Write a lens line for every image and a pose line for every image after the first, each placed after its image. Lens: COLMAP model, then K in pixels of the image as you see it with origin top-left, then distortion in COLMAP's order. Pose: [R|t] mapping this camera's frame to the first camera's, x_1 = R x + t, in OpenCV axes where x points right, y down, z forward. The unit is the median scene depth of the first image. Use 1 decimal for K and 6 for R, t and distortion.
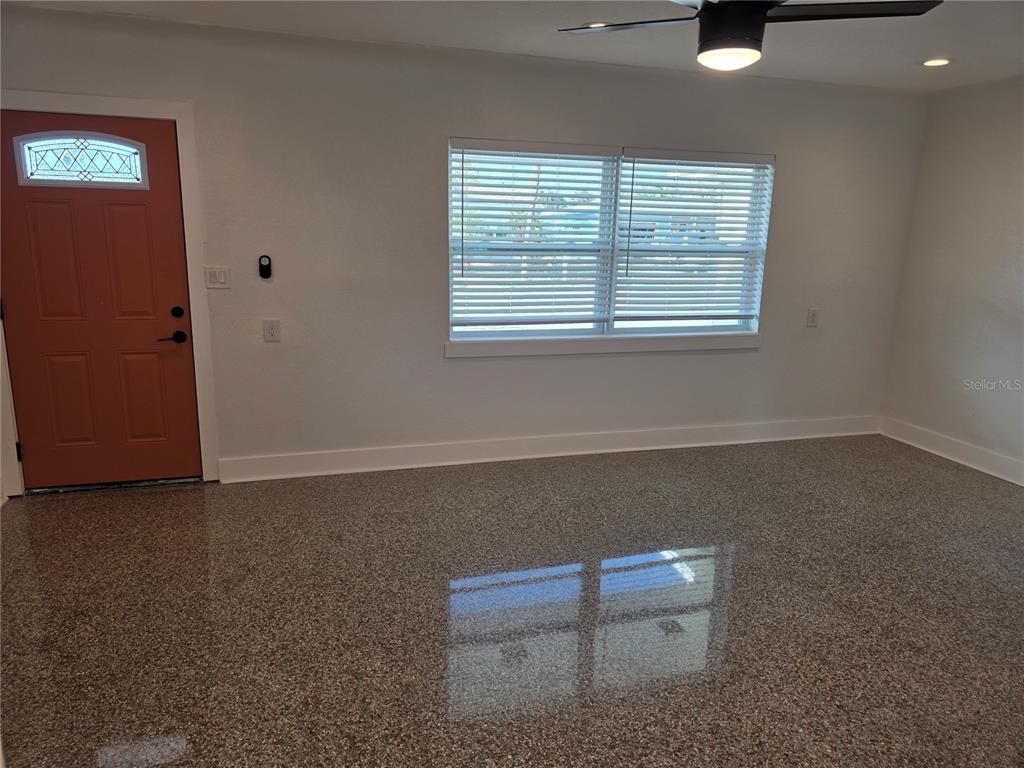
lens RADIAL K [[687.2, 0, 512.3], [0, 687.2, 378.5], [0, 0, 1]] dist [0.065154, -0.064155]
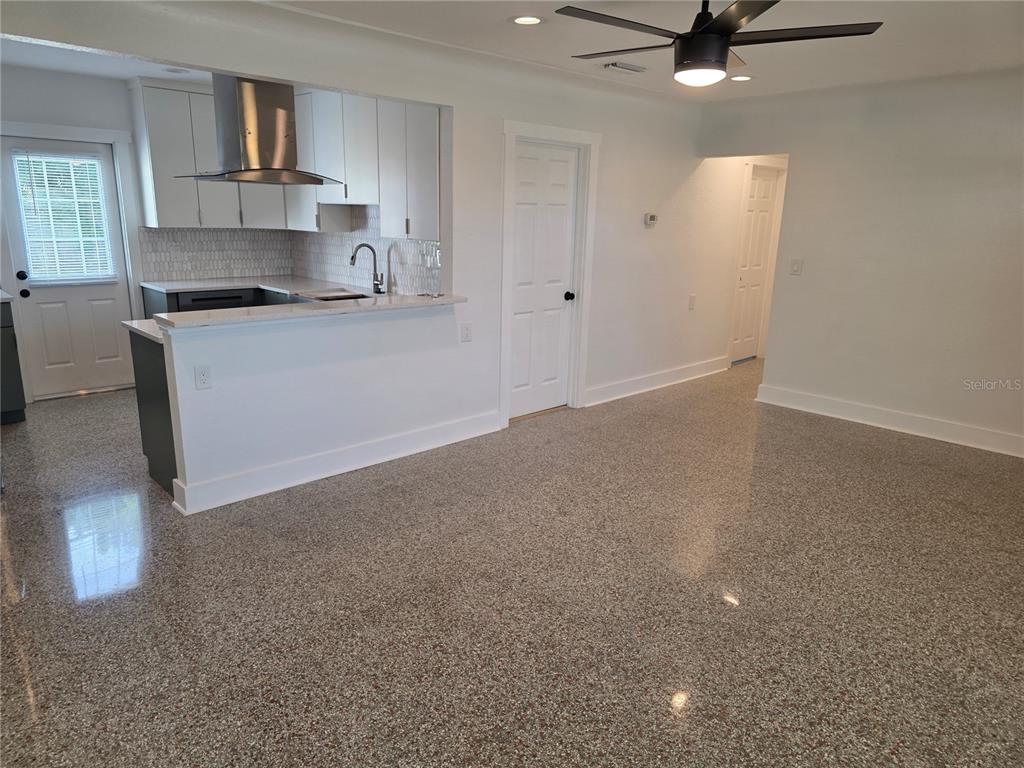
lens RADIAL K [[687.2, 0, 504.8], [0, 687.2, 385.9], [0, 0, 1]] dist [0.065154, -0.064155]
pose [[-0.893180, 0.067918, -0.444541, 0.670089], [-0.138045, 0.899392, 0.414774, -0.241657], [0.427987, 0.431834, -0.793943, 1.154290]]
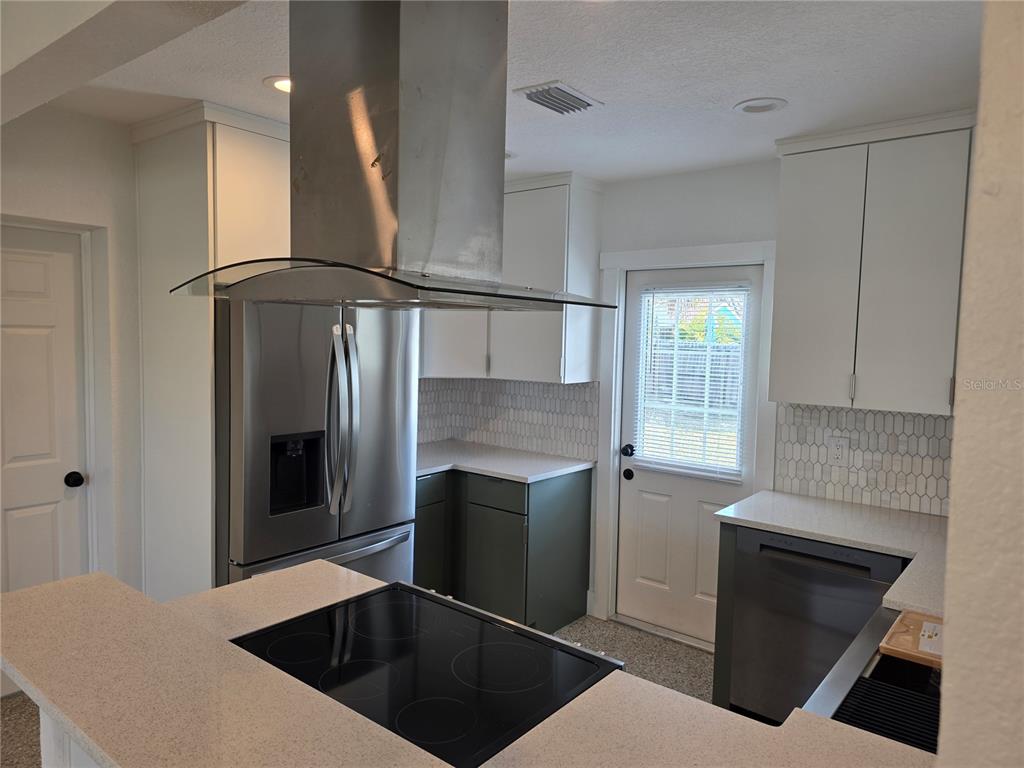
lens RADIAL K [[687.2, 0, 508.0], [0, 687.2, 383.1], [0, 0, 1]] dist [0.065154, -0.064155]
pose [[-0.556099, -0.092902, 0.825907, 0.196038], [0.142492, 0.968362, 0.204868, -0.072574], [-0.818810, 0.231612, -0.525268, 0.266363]]
